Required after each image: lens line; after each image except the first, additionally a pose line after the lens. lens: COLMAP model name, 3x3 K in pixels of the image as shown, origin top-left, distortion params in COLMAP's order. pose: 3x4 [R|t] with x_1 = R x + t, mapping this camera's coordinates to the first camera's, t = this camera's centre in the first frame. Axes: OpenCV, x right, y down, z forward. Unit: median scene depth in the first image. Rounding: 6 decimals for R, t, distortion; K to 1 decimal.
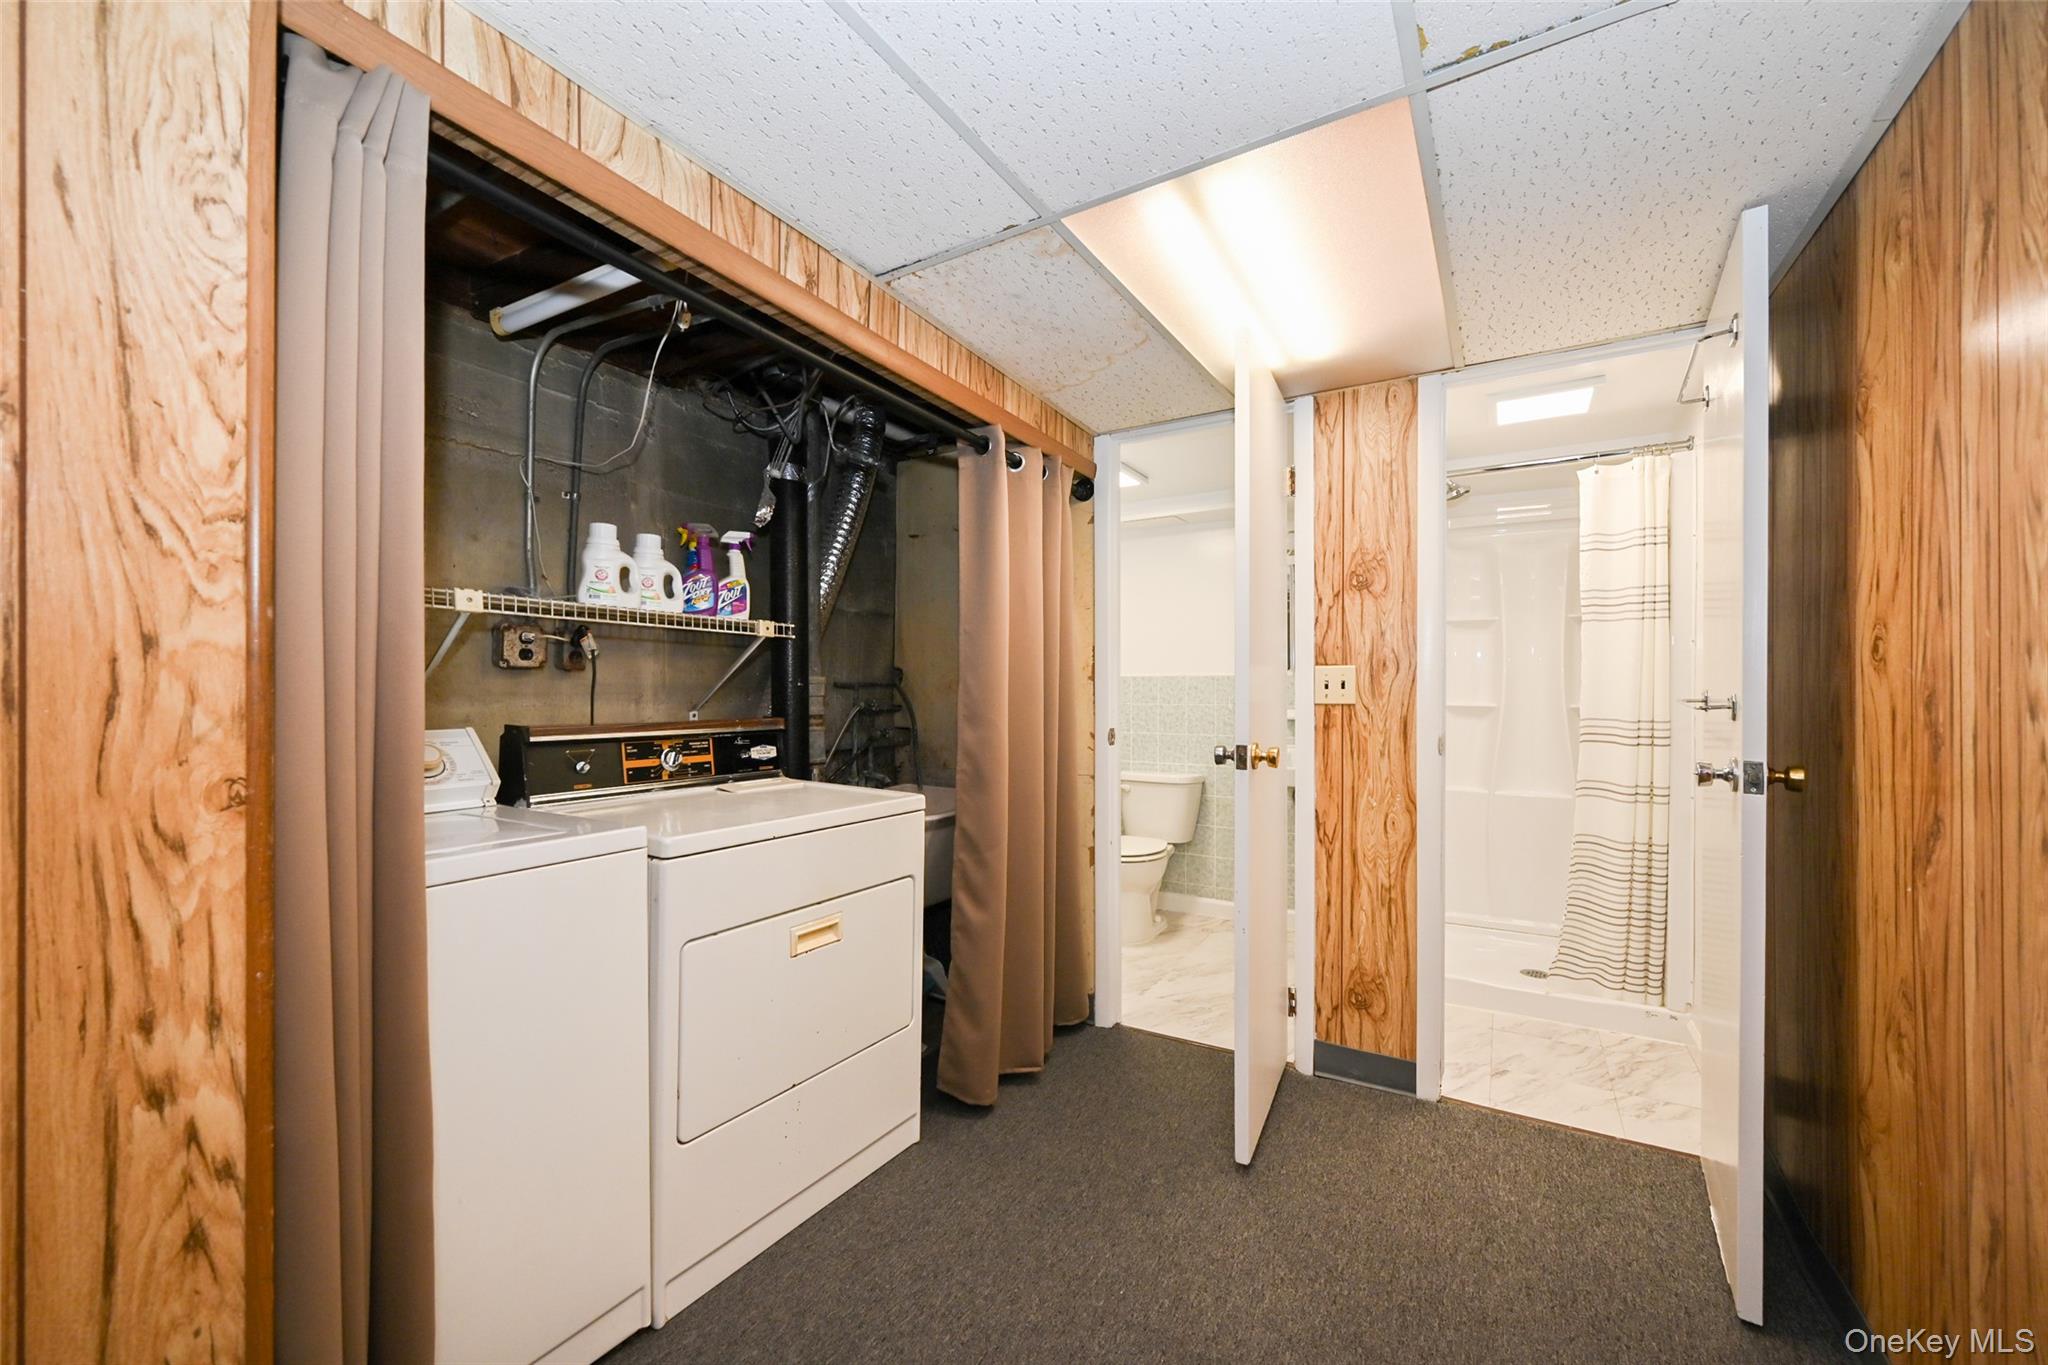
lens RADIAL K [[809.2, 0, 1021.9], [0, 809.2, 688.9], [0, 0, 1]] dist [-0.001253, 0.000717]
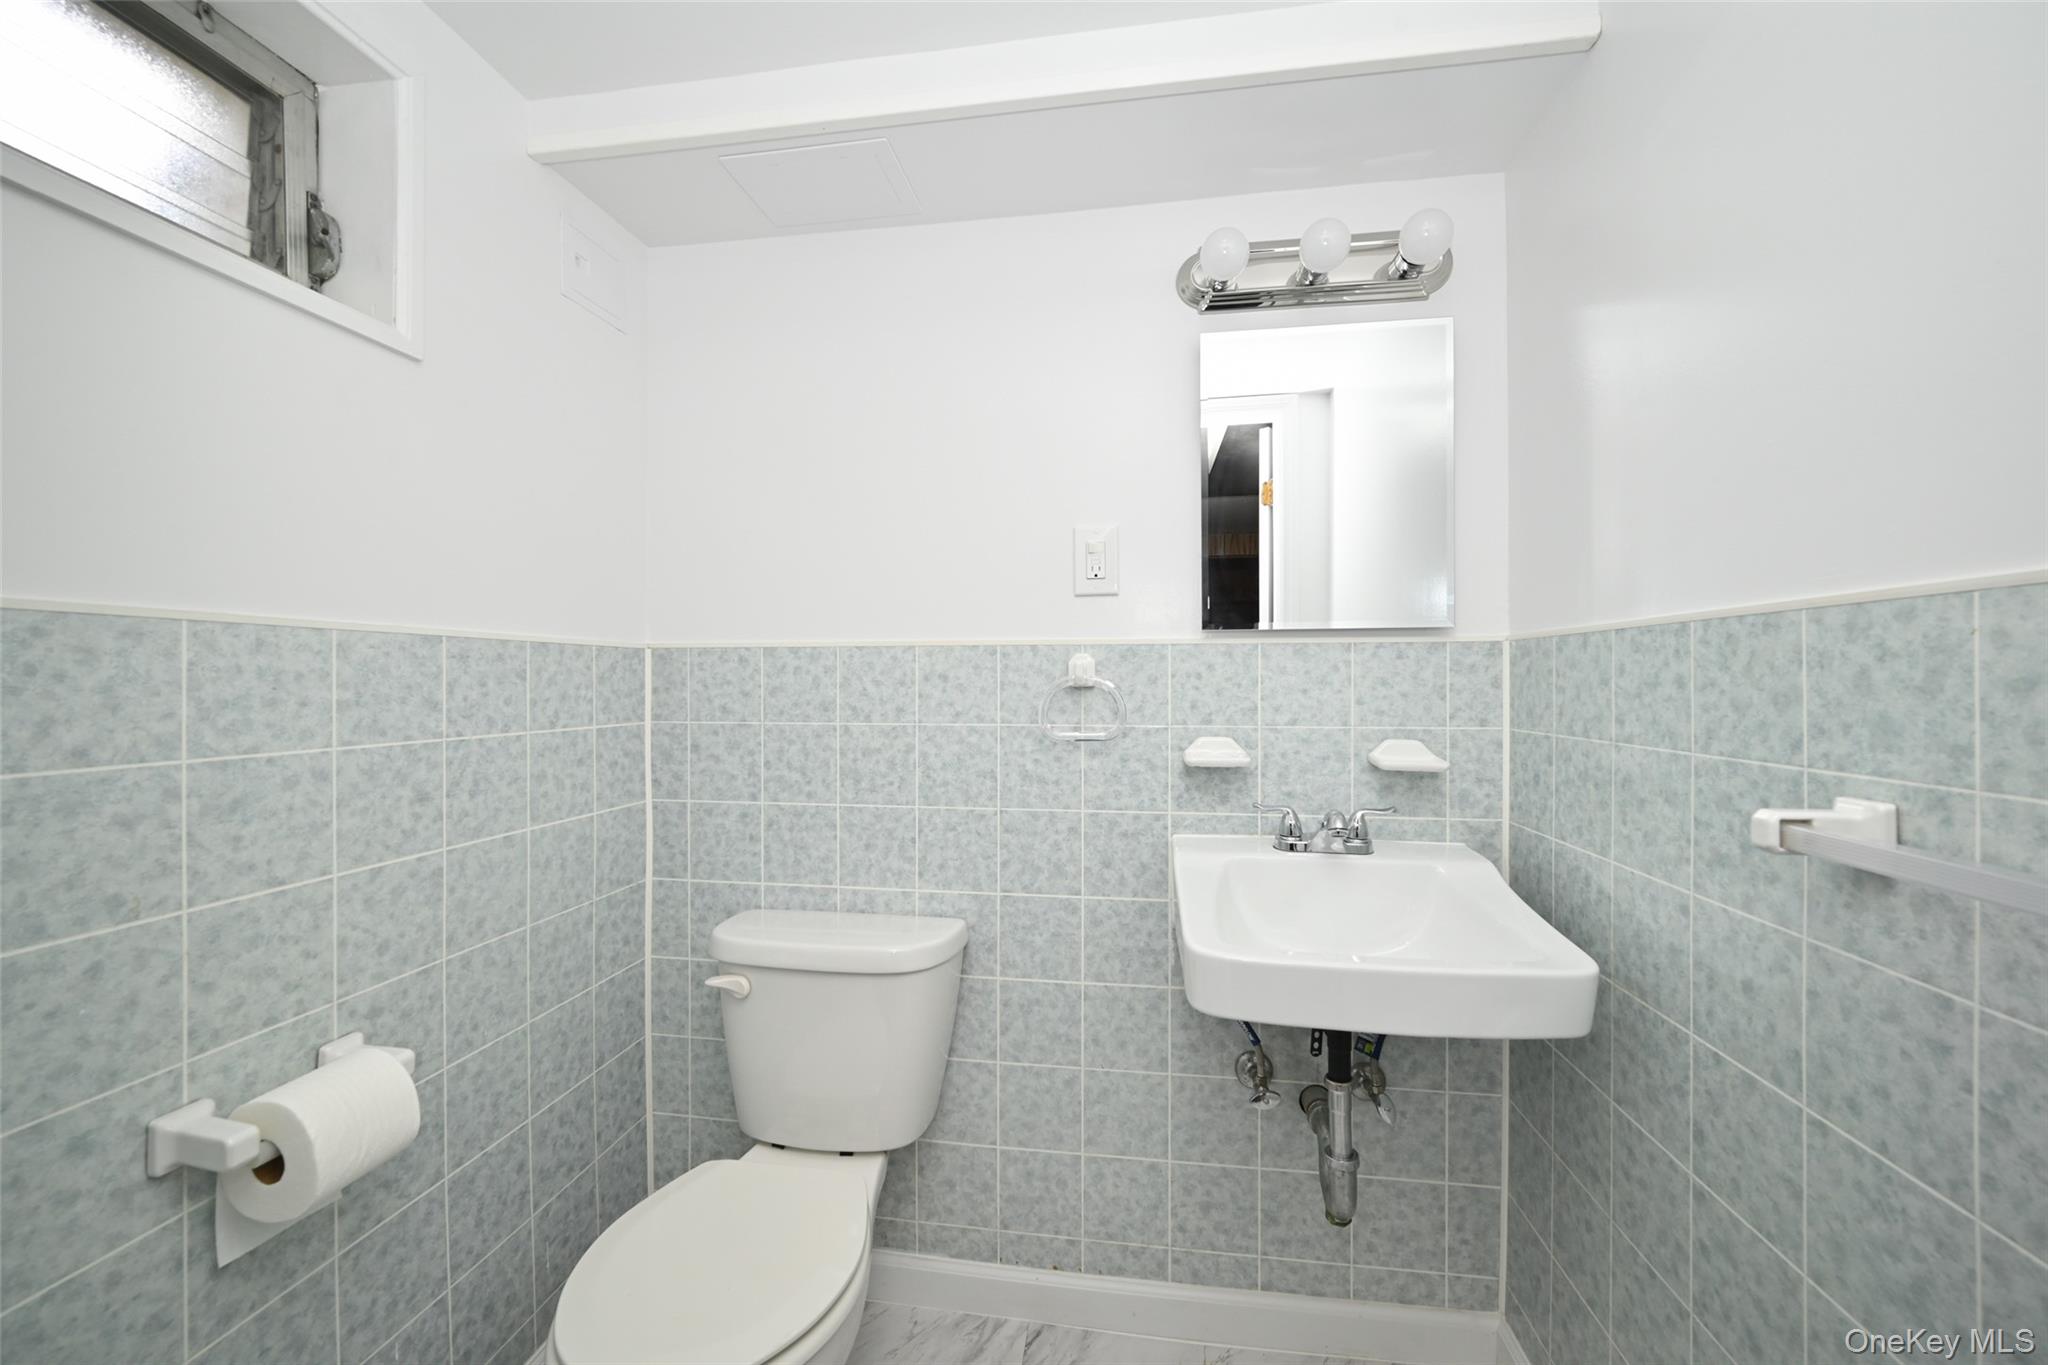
lens RADIAL K [[809.2, 0, 1023.9], [0, 809.2, 681.6], [0, 0, 1]] dist [-0.001253, 0.000717]
pose [[0.925972, 0.002790, 0.377581, 0.109944], [-0.005109, 0.999974, 0.005141, -0.002100], [-0.377557, -0.006689, 0.925962, 0.640201]]
